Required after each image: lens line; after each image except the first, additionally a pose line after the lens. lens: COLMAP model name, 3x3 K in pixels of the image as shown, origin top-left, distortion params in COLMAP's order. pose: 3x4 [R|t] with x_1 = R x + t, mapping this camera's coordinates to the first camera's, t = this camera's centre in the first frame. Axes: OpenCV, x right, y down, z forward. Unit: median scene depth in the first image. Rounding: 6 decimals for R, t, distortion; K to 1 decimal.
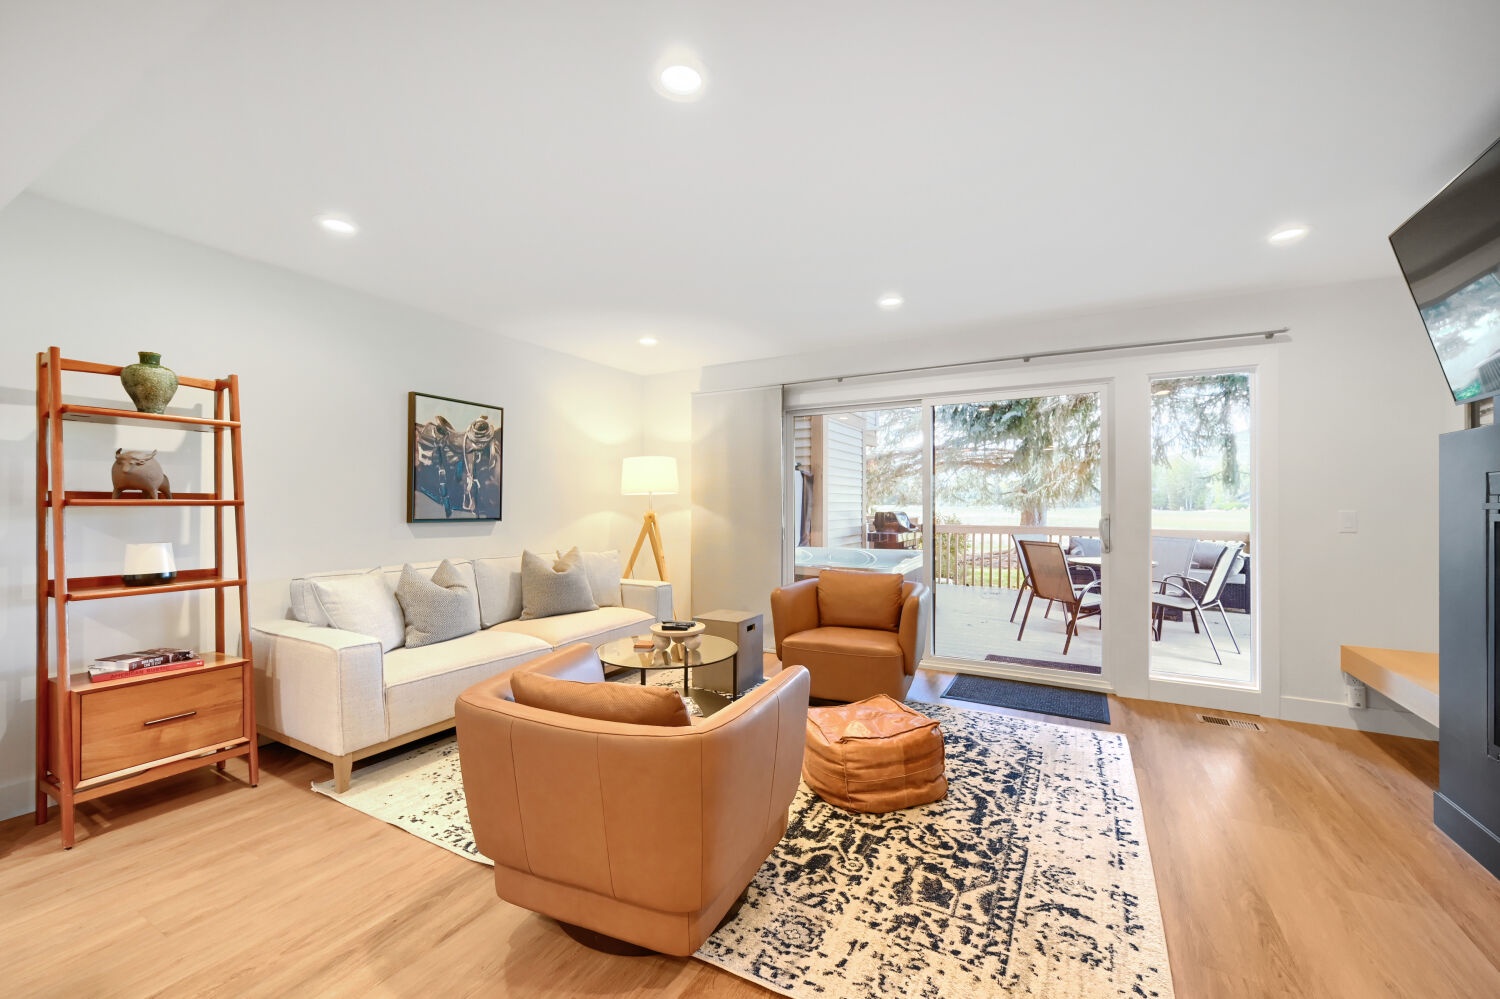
lens RADIAL K [[593.3, 0, 755.8], [0, 593.3, 504.0], [0, 0, 1]] dist [-0.000683, -0.000007]
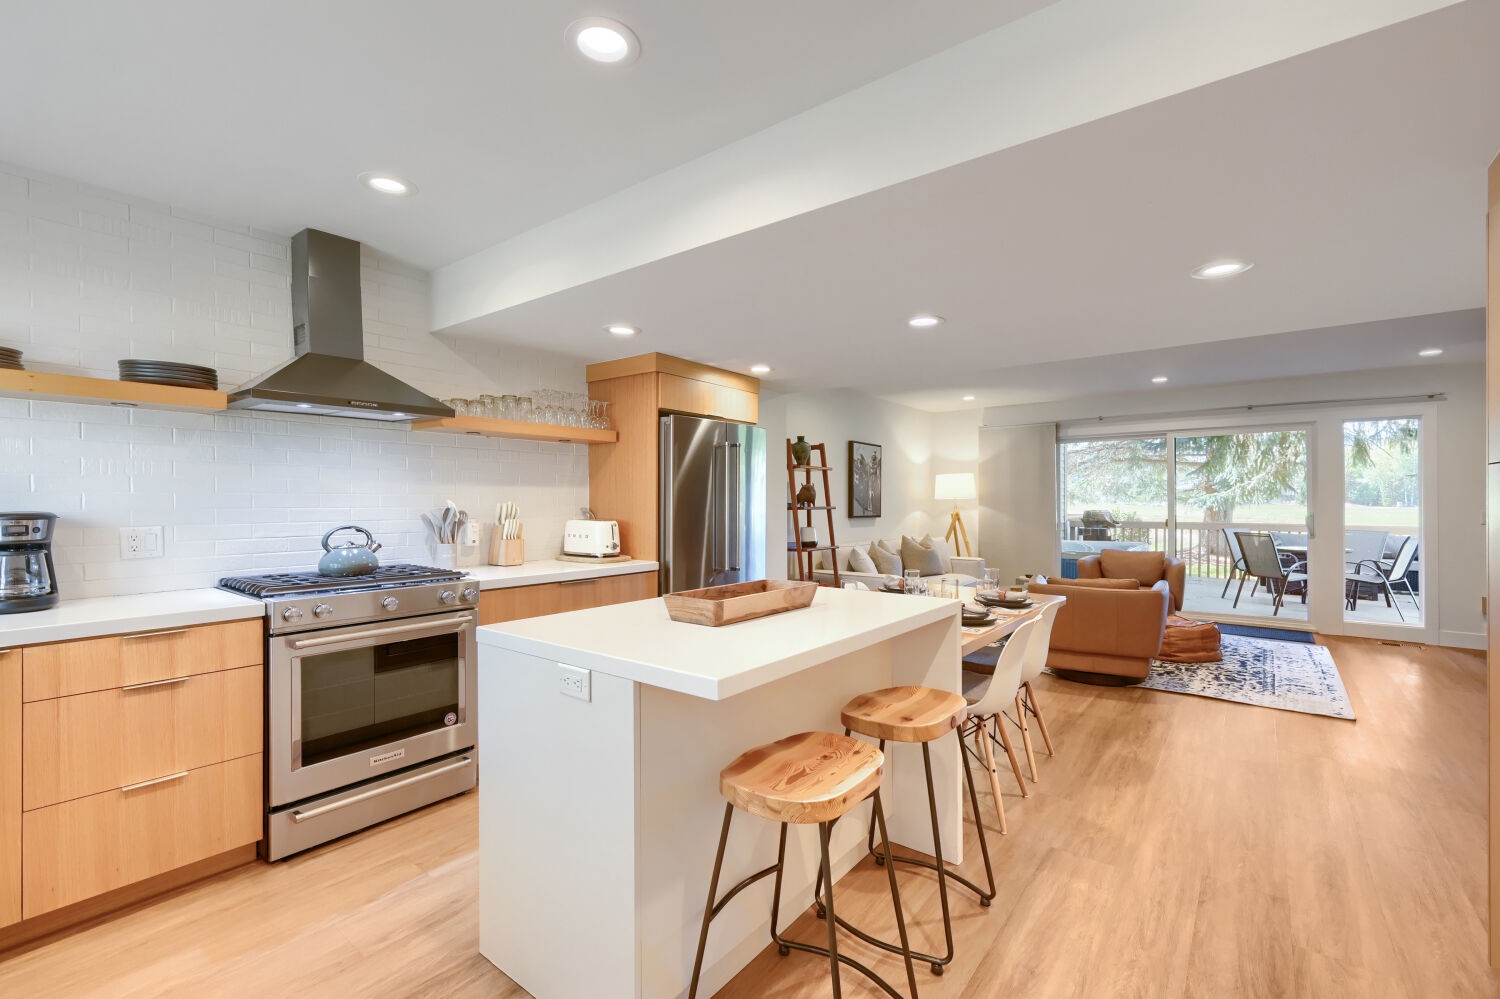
lens RADIAL K [[662.2, 0, 744.8], [0, 662.2, 498.7], [0, 0, 1]] dist [0.001604, -0.000170]
pose [[0.987388, -0.003023, -0.158290, -0.446731], [0.002827, 0.999995, -0.001462, -0.016221], [0.158294, 0.000996, 0.987392, -0.706524]]
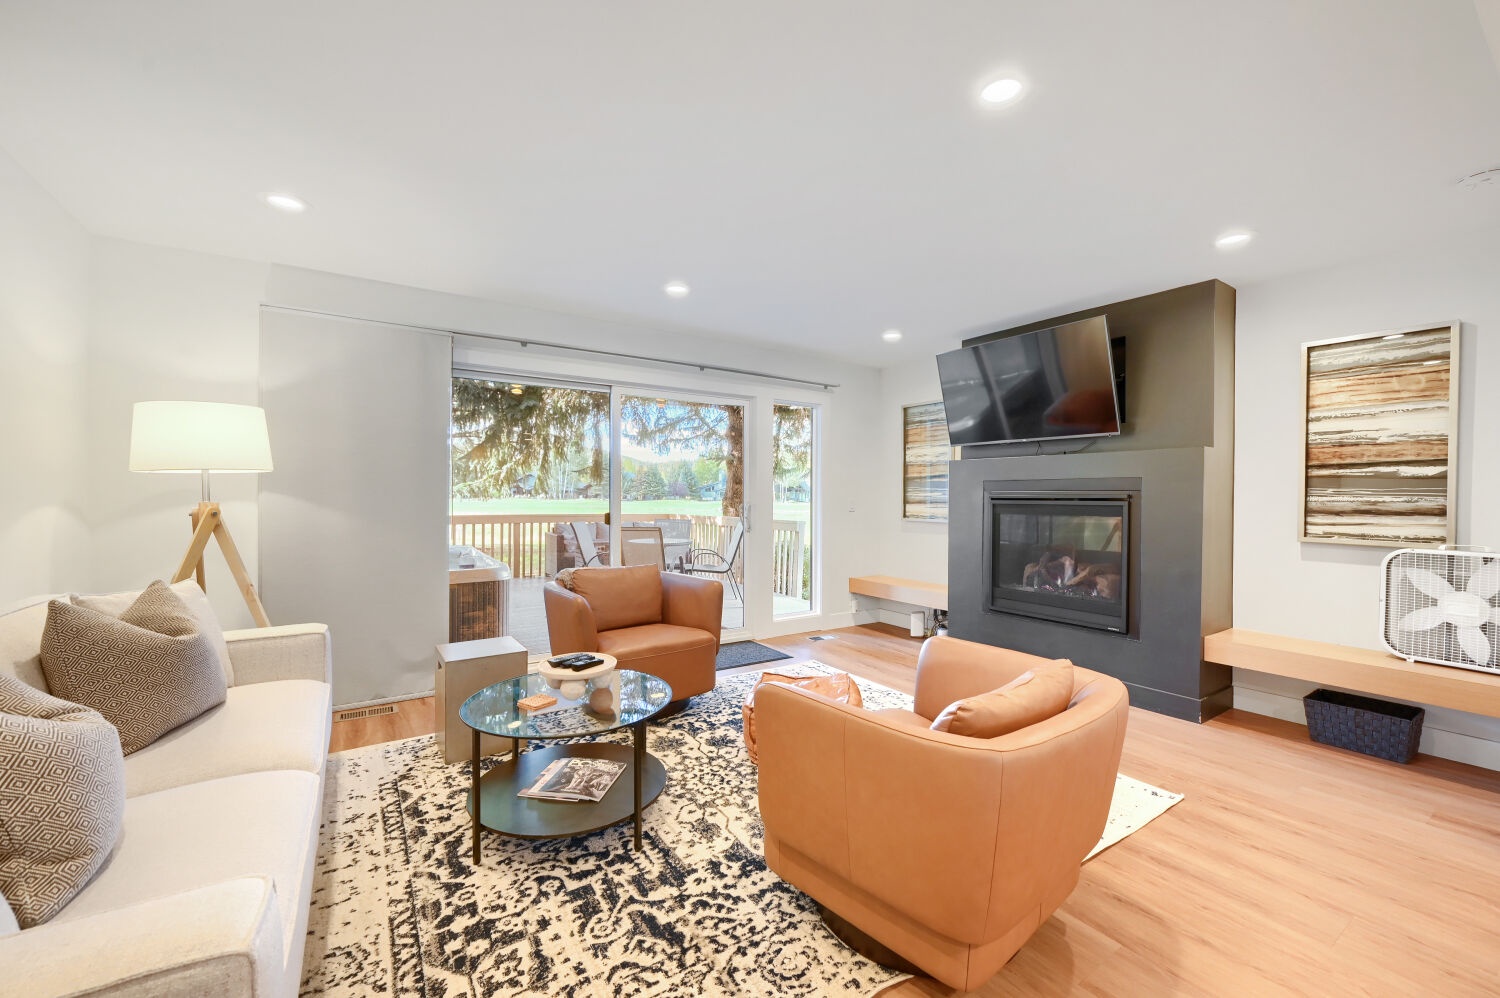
lens RADIAL K [[593.3, 0, 752.6], [0, 593.3, 496.7], [0, 0, 1]] dist [-0.000683, -0.000007]
pose [[0.459901, -0.002085, 0.887968, -0.446137], [-0.006454, 0.999963, 0.005691, -0.000818], [-0.887947, -0.008349, 0.459871, 0.322035]]
